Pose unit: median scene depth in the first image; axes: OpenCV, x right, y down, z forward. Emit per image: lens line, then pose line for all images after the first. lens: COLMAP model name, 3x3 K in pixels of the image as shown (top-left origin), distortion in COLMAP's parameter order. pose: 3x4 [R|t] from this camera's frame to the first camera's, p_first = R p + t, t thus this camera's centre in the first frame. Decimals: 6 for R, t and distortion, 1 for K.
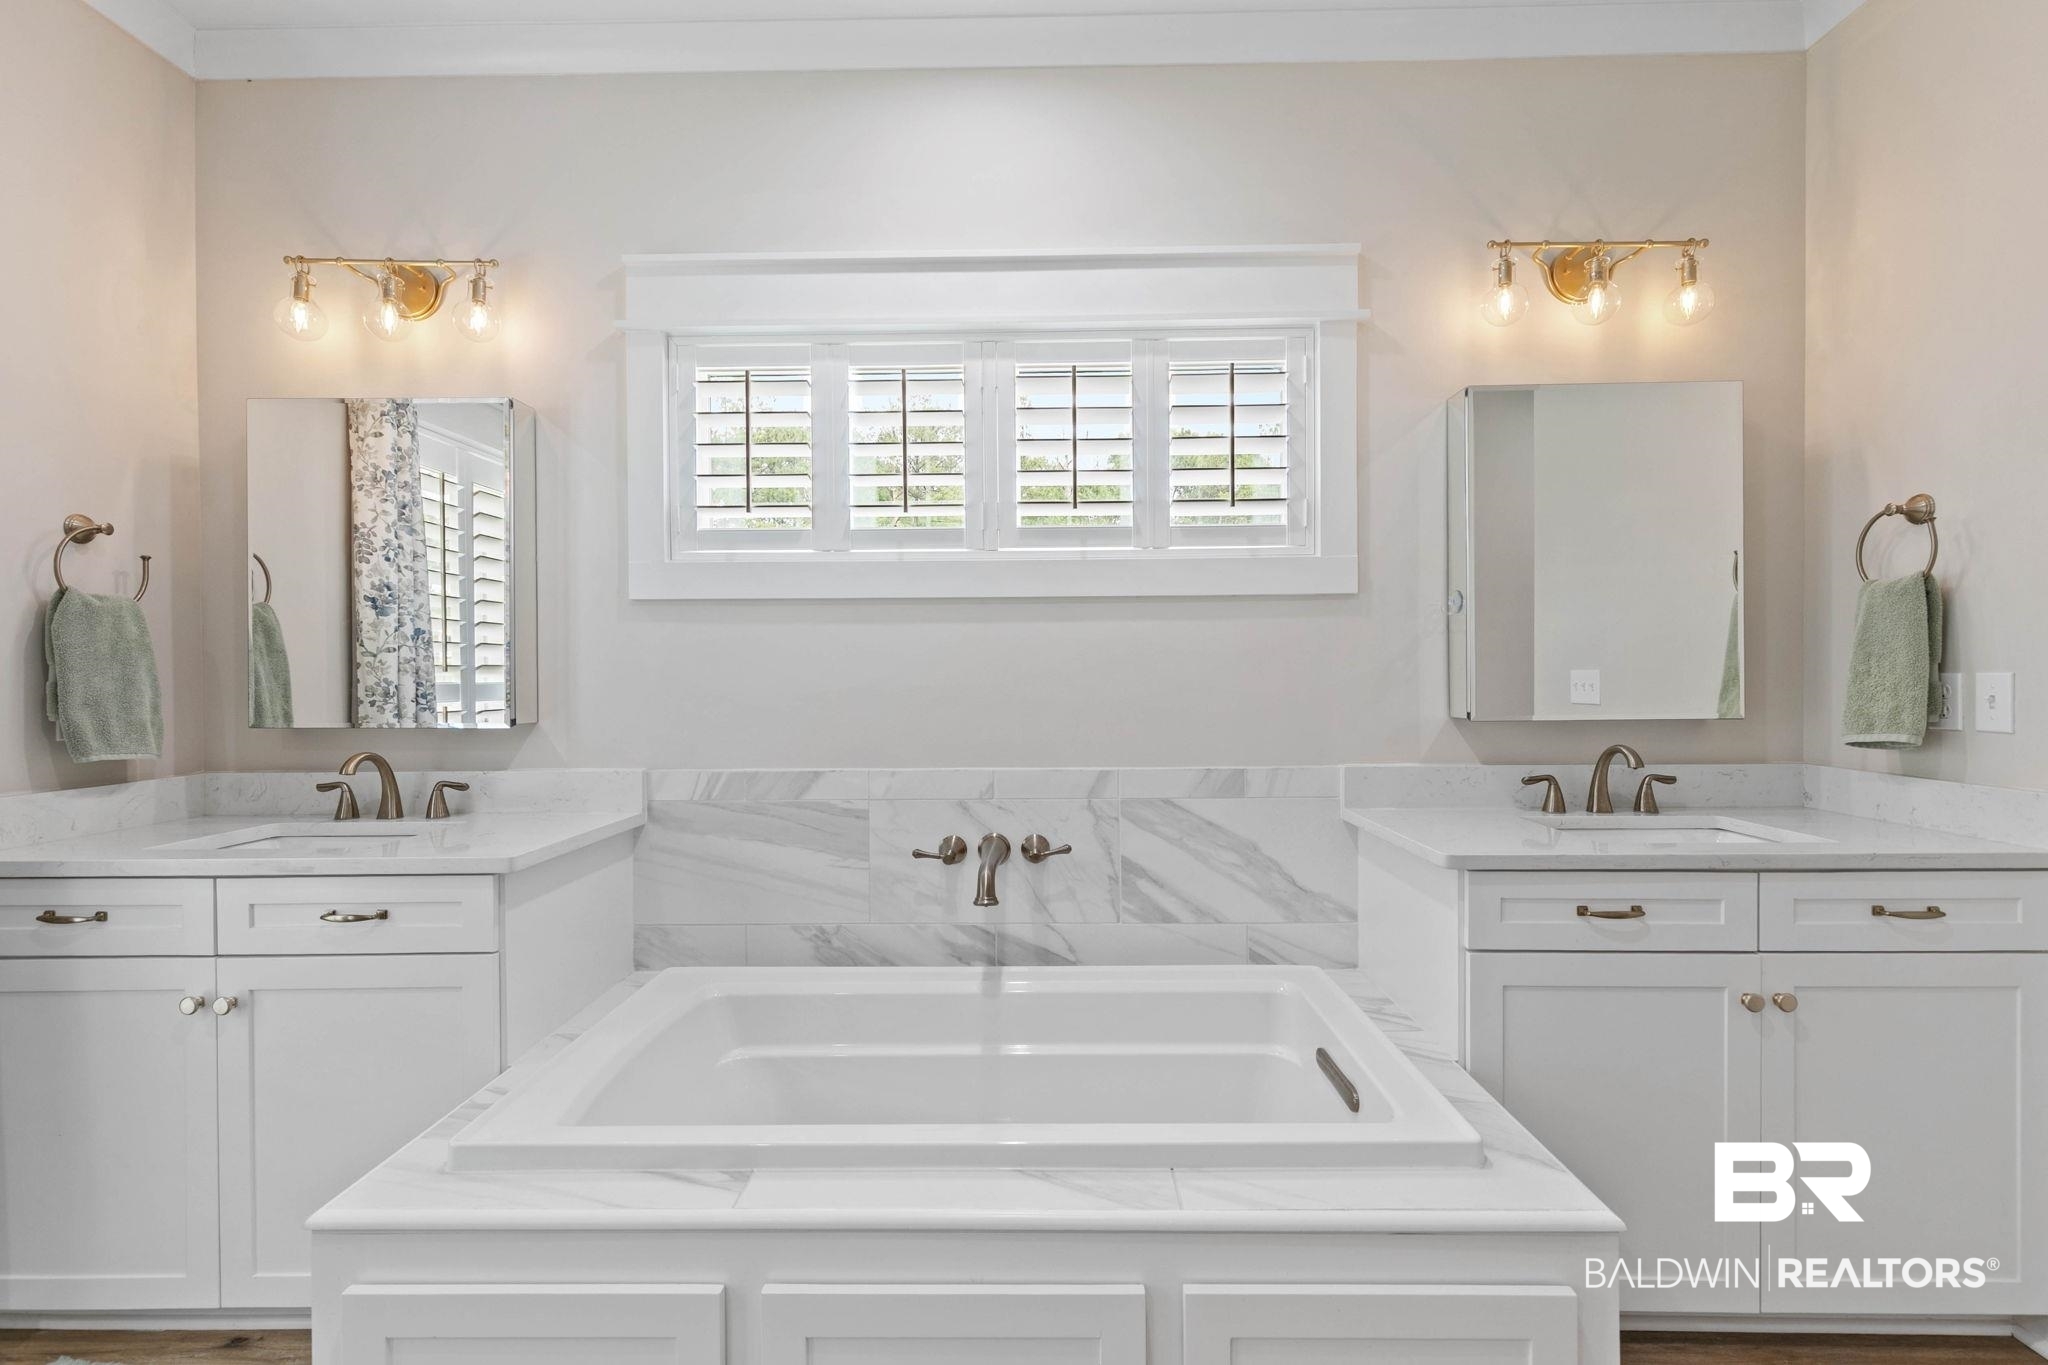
lens RADIAL K [[917.1, 0, 1014.9], [0, 917.1, 681.7], [0, 0, 1]] dist [0.007158, -0.001054]
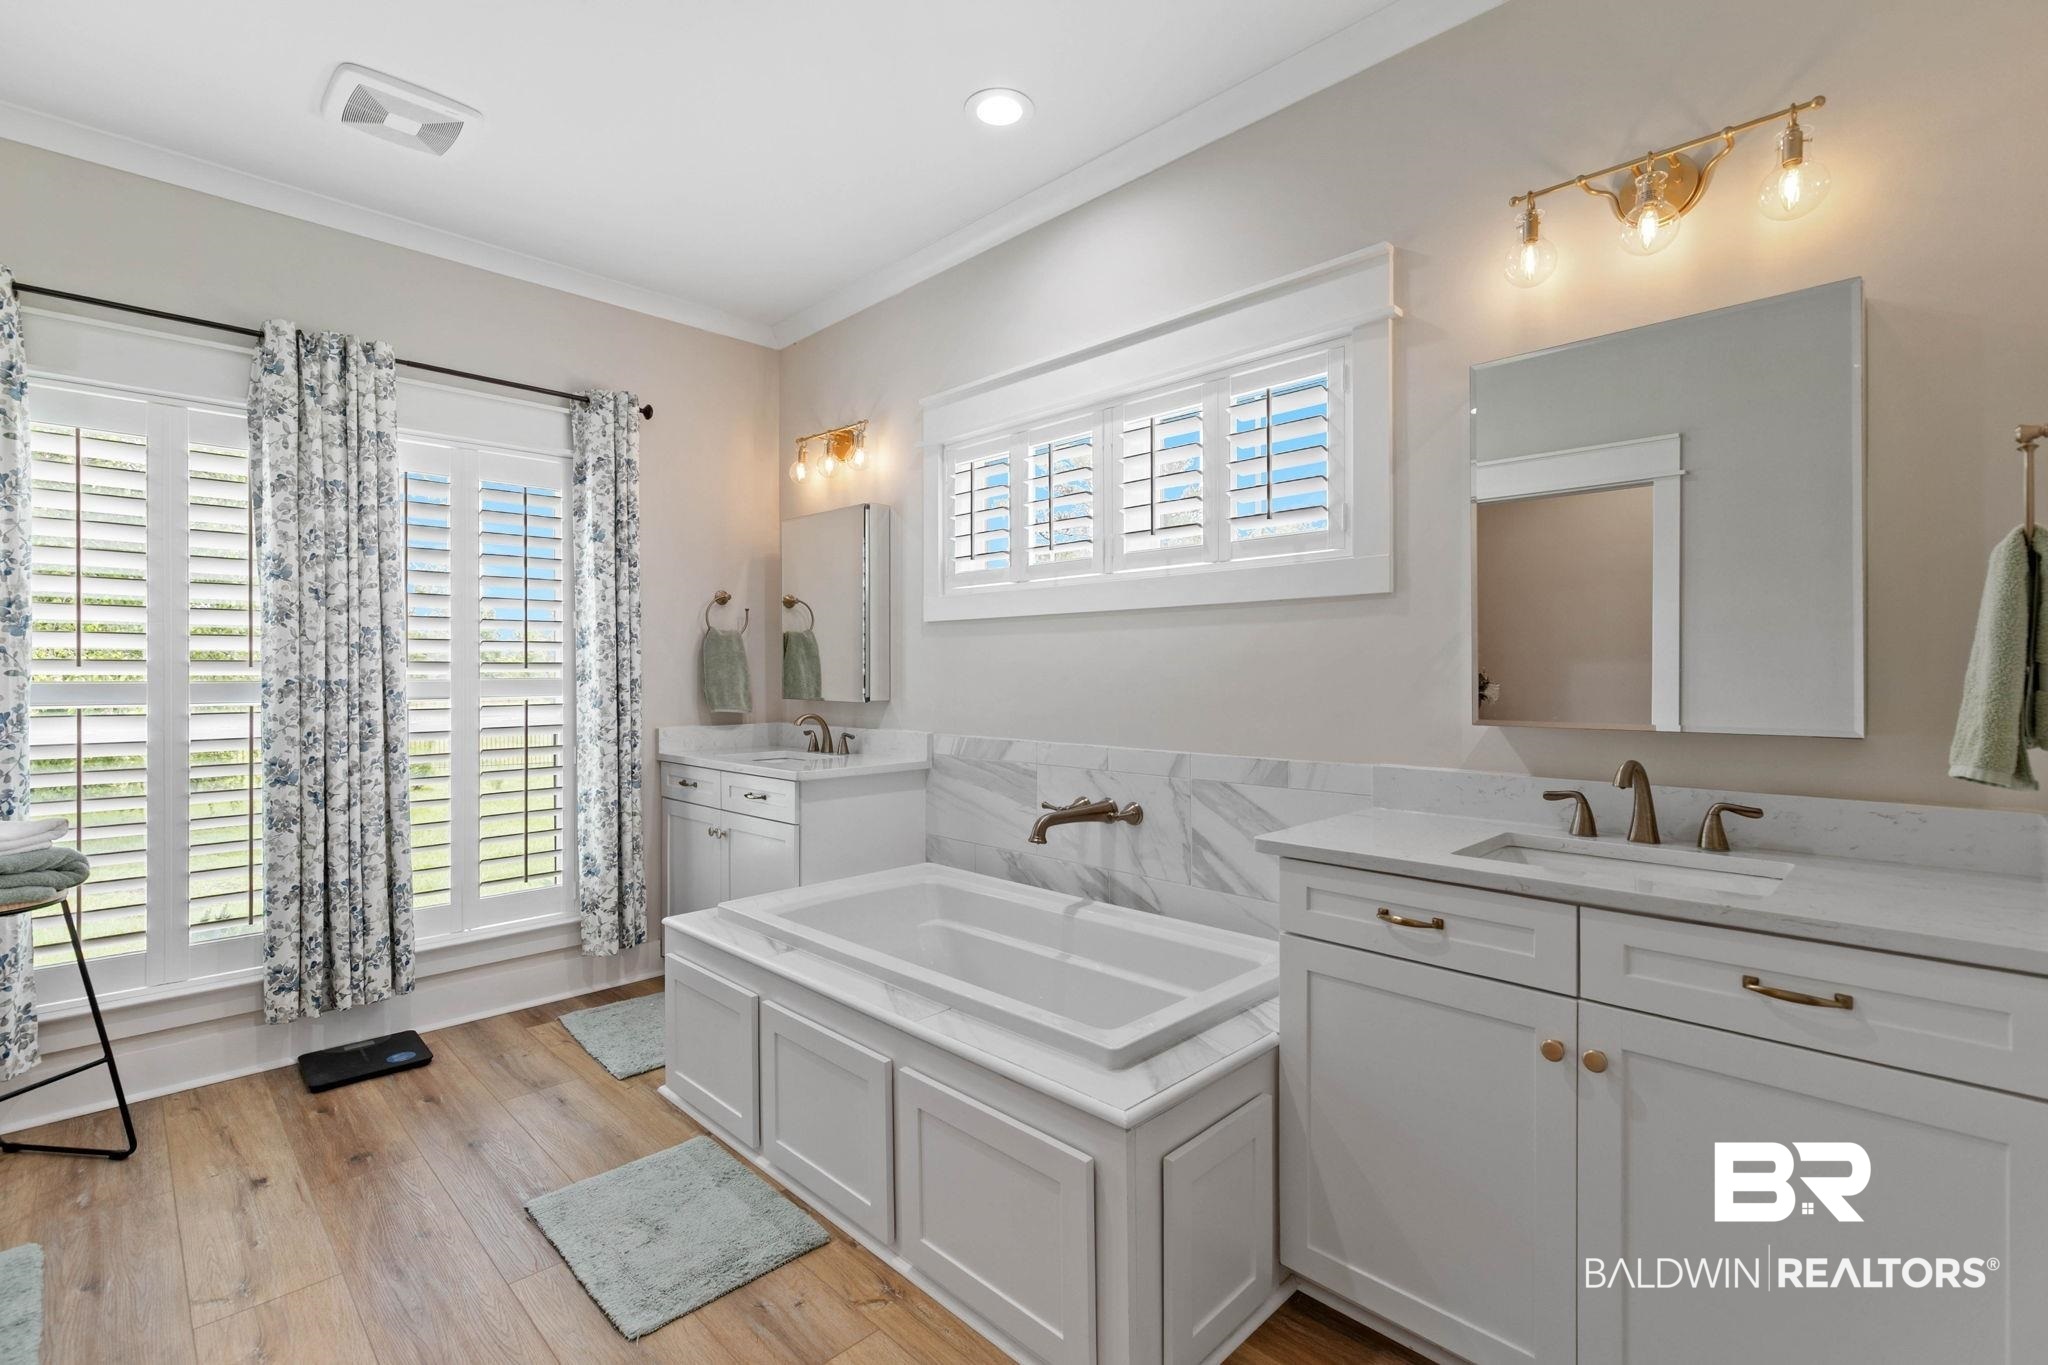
lens RADIAL K [[921.4, 0, 1018.8], [0, 921.4, 672.5], [0, 0, 1]] dist [0.001056, -0.000869]
pose [[0.715171, 0.006111, -0.698923, 0.777707], [-0.006955, 0.999974, 0.001626, -0.008291], [0.698915, 0.003698, 0.715195, 0.008361]]
